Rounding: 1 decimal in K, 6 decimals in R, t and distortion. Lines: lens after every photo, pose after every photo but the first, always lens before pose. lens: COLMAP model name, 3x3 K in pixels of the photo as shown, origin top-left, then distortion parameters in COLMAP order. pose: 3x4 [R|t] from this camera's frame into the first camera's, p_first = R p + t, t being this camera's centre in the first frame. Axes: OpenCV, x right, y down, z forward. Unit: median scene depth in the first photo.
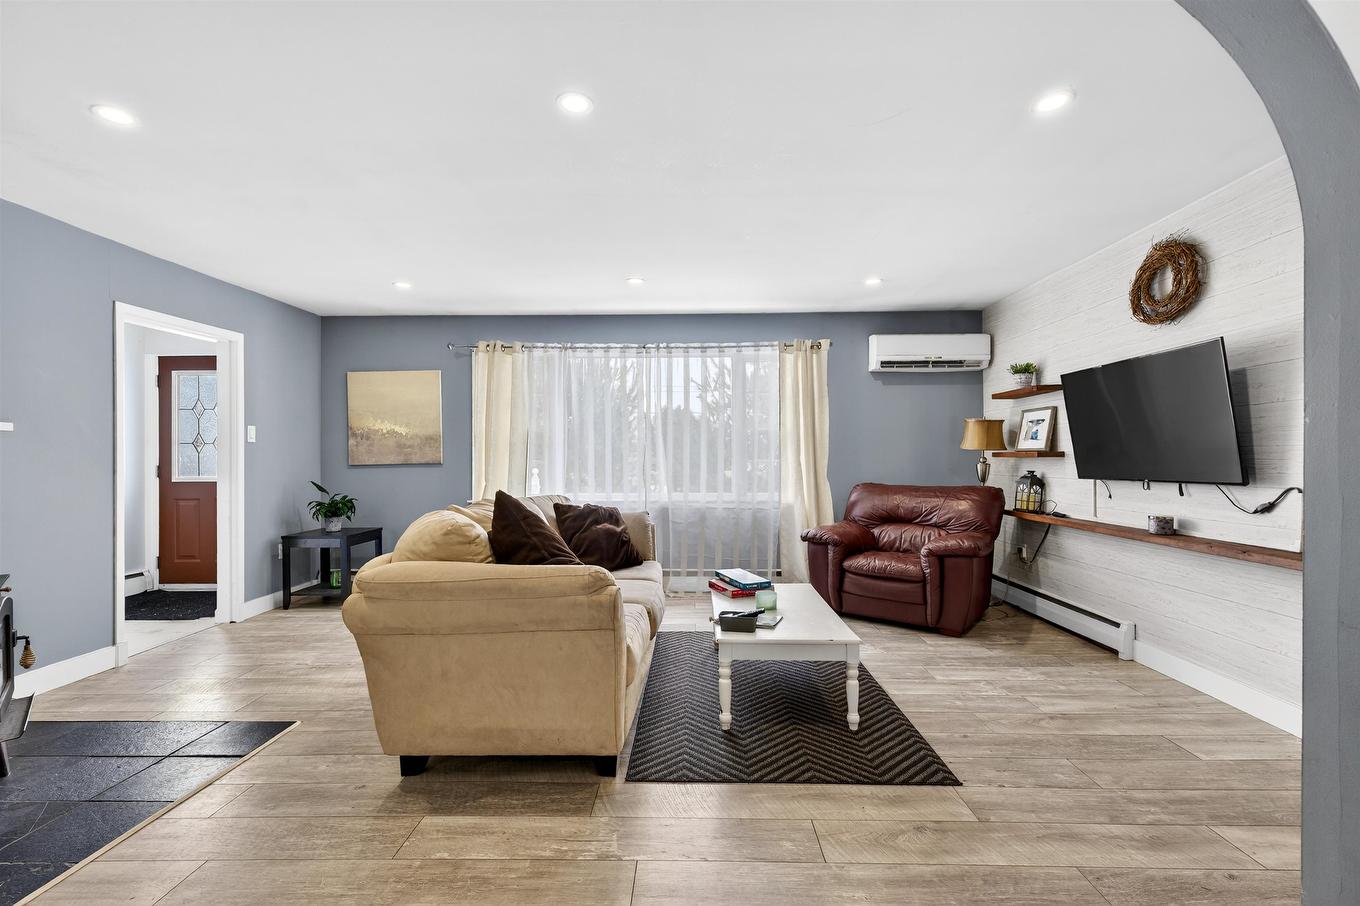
lens RADIAL K [[613.8, 0, 685.5], [0, 613.8, 454.9], [0, 0, 1]] dist [-0.000765, 0.000117]
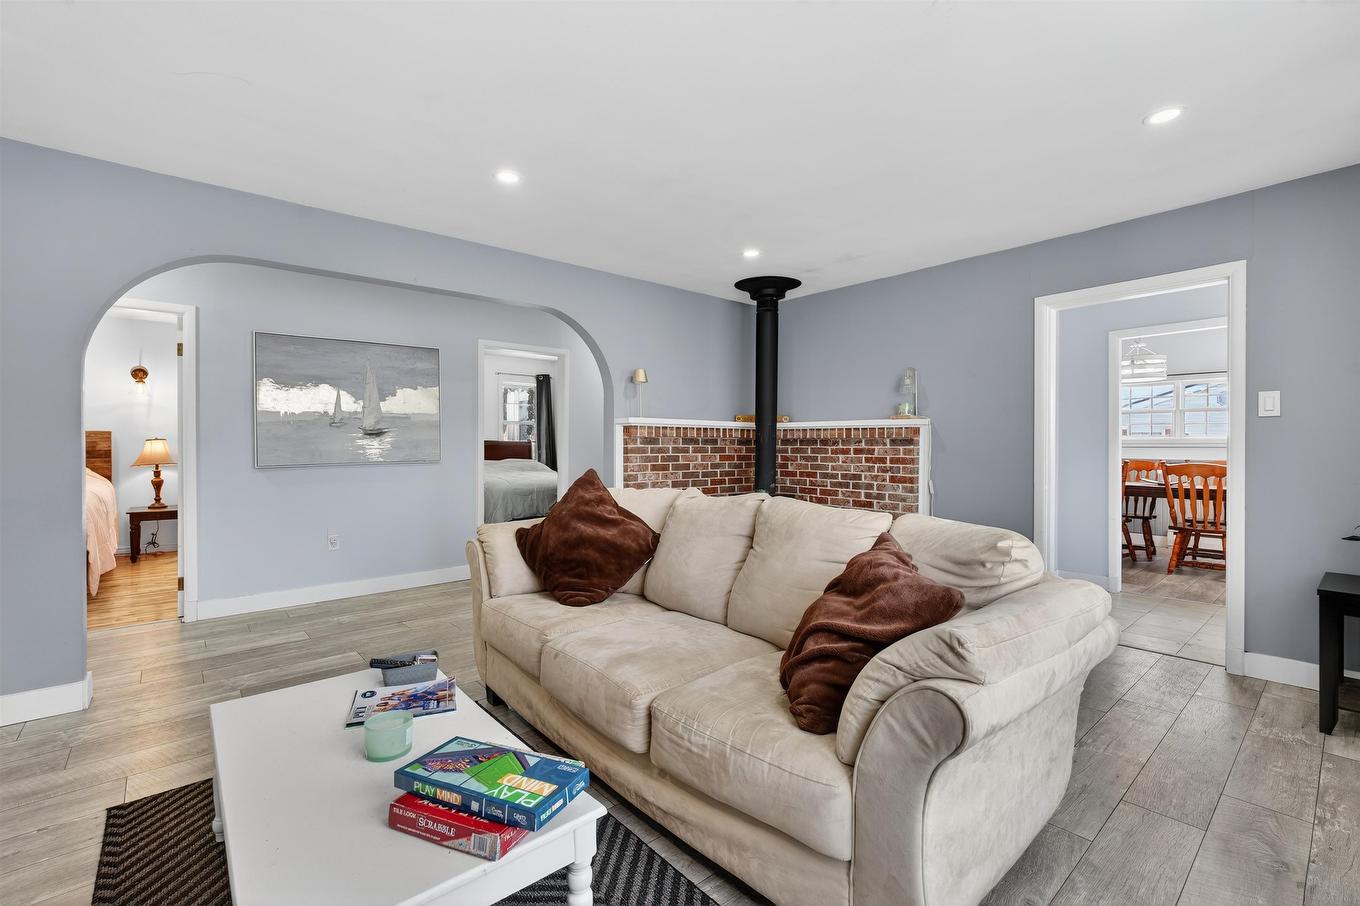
lens RADIAL K [[591.1, 0, 679.9], [0, 591.1, 448.4], [0, 0, 1]] dist [-0.000014, 0.000081]
pose [[-0.753244, 0.006849, -0.657706, 0.233752], [0.008451, 0.999964, 0.000734, 0.010703], [0.657687, -0.005006, -0.753275, 1.331492]]
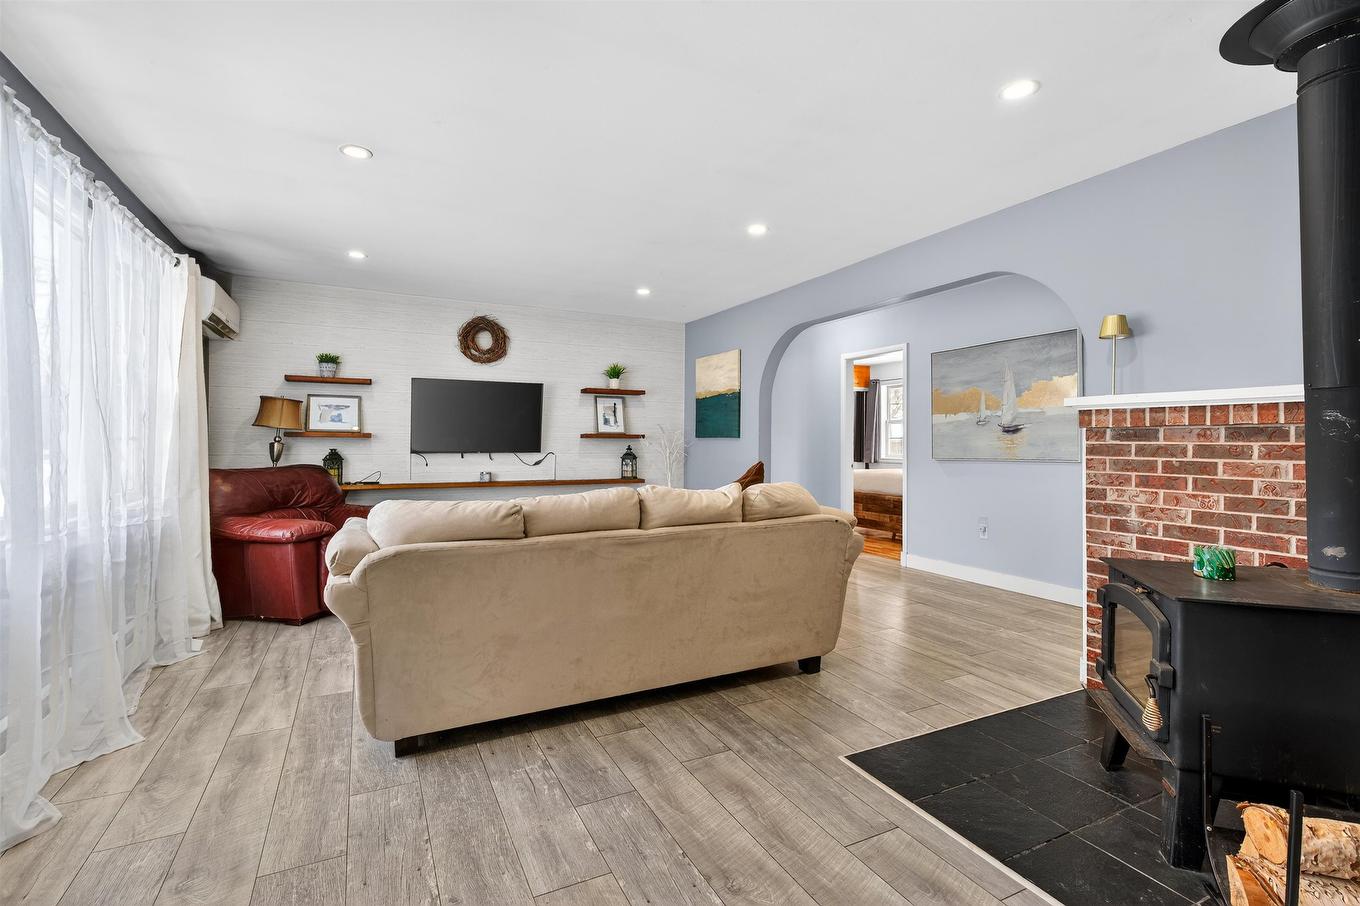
lens RADIAL K [[613.8, 0, 685.5], [0, 613.8, 454.9], [0, 0, 1]] dist [-0.000765, 0.000117]
pose [[-0.463076, -0.018365, 0.886129, -0.954796], [-0.011923, 0.999824, 0.014490, 0.016258], [-0.886239, -0.003855, -0.463213, 1.178116]]
